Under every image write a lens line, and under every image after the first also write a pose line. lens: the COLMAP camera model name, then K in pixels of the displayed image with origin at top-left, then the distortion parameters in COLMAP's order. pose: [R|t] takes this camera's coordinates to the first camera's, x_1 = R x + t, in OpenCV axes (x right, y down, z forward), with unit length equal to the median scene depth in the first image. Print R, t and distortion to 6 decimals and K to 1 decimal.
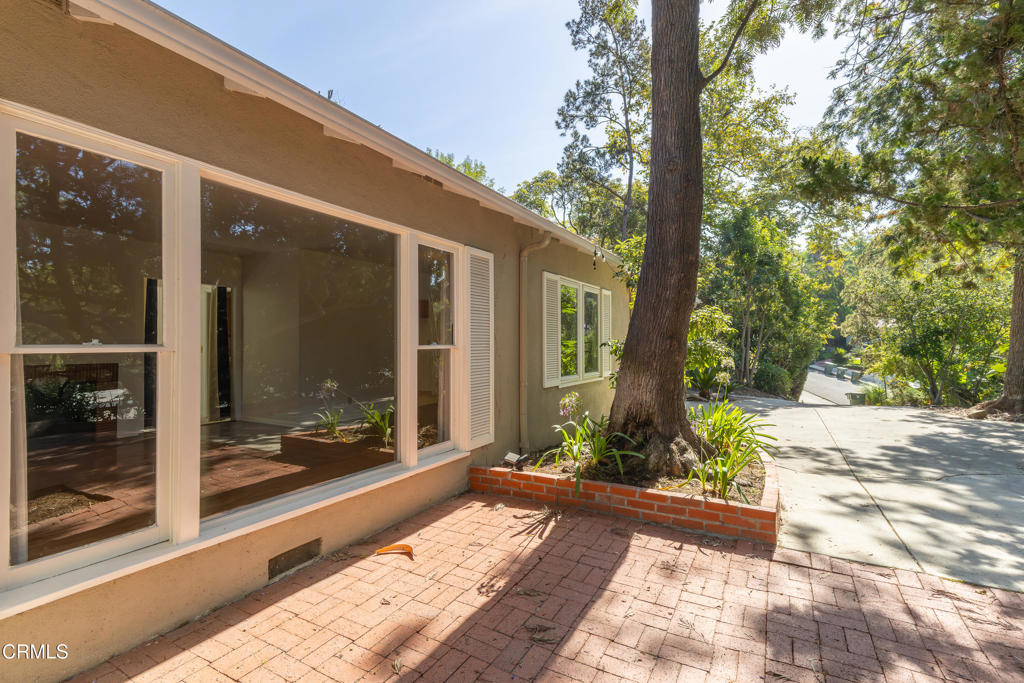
lens RADIAL K [[467.8, 0, 515.2], [0, 467.8, 342.0], [0, 0, 1]] dist [-0.009038, -0.000533]
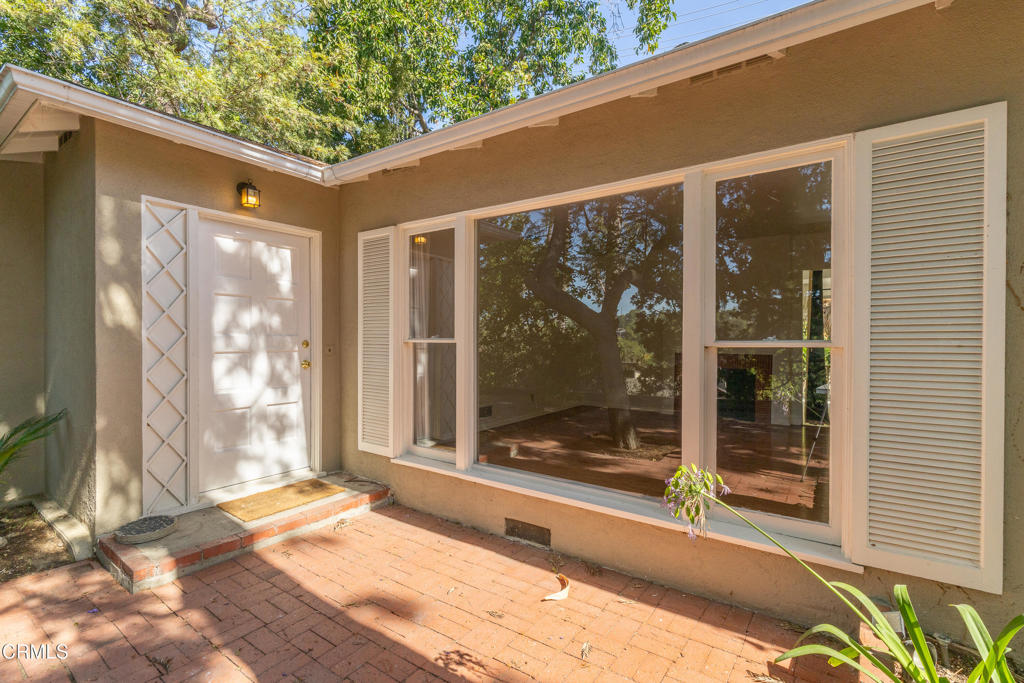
lens RADIAL K [[467.8, 0, 514.0], [0, 467.8, 341.9], [0, 0, 1]] dist [-0.009038, -0.000533]
pose [[-0.110135, 0.003133, -0.993912, 0.625891], [0.002254, 0.999993, 0.002902, 0.008684], [0.993914, -0.001921, -0.110141, 1.081546]]
